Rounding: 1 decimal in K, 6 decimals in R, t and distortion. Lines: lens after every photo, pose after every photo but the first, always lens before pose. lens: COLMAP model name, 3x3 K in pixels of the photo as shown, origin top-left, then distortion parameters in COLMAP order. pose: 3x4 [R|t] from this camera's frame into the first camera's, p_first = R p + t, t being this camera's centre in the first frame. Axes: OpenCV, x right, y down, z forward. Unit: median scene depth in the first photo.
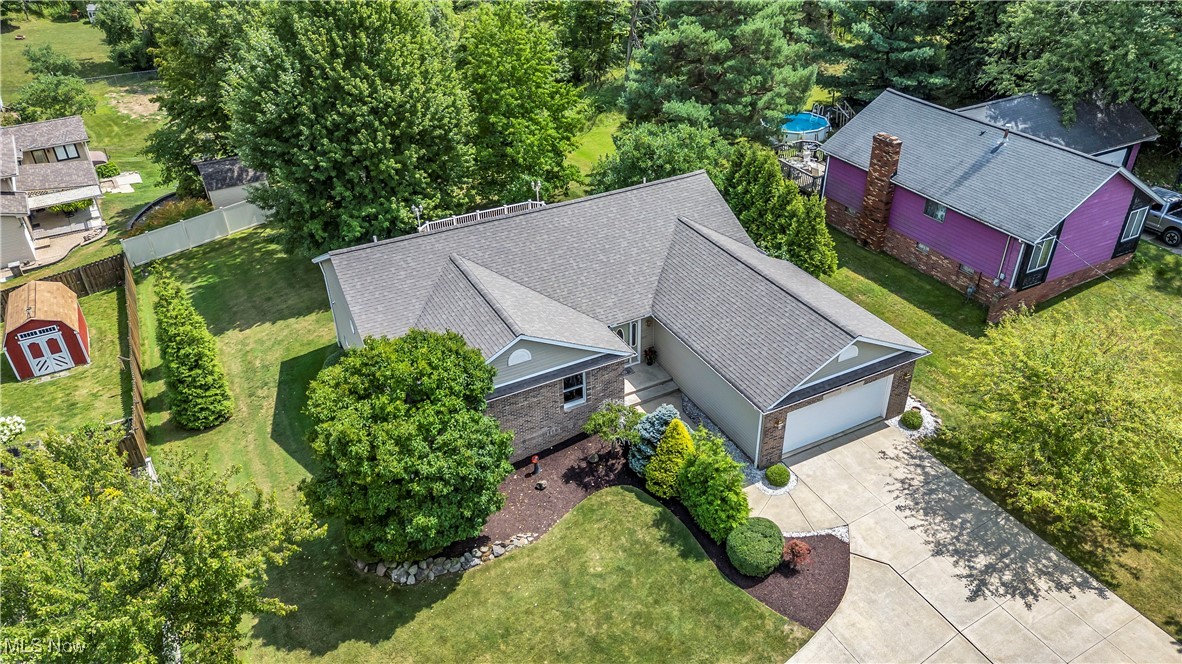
lens RADIAL K [[812.5, 0, 591.0], [0, 812.5, 332.0], [0, 0, 1]] dist [-0.001309, -0.001933]
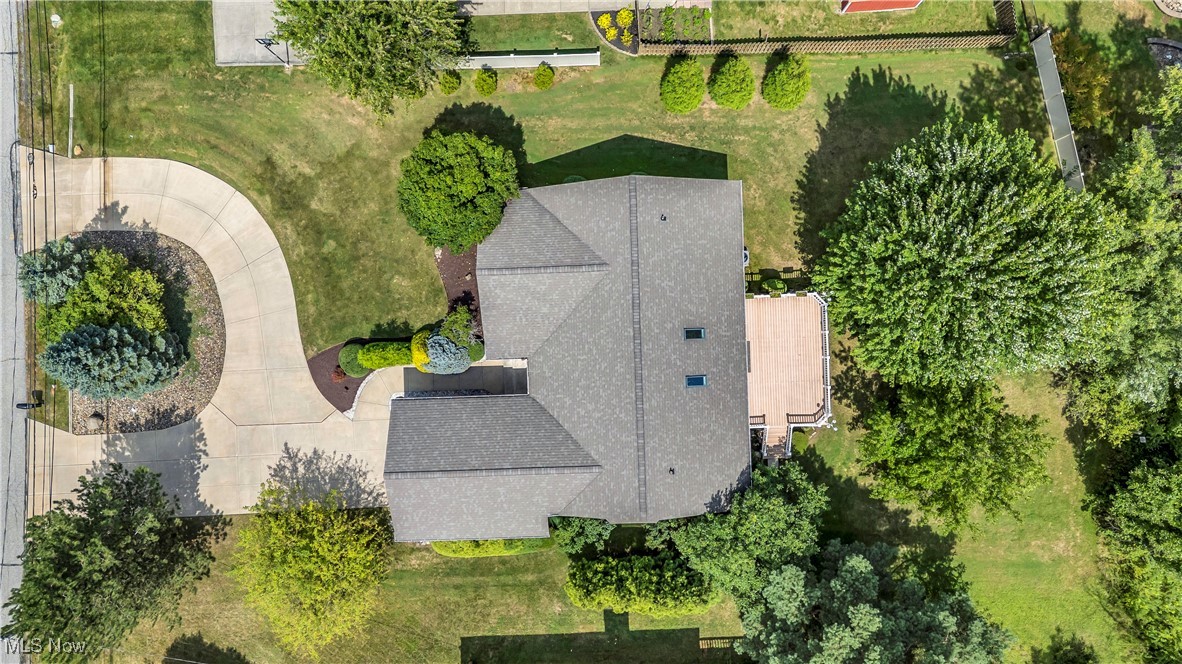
lens RADIAL K [[812.5, 0, 591.0], [0, 812.5, 332.0], [0, 0, 1]] dist [-0.001309, -0.001933]
pose [[-0.432211, 0.901283, 0.029703, -0.127476], [-0.472590, -0.254438, 0.843754, -1.444682], [0.768019, 0.350642, 0.535908, 0.404591]]
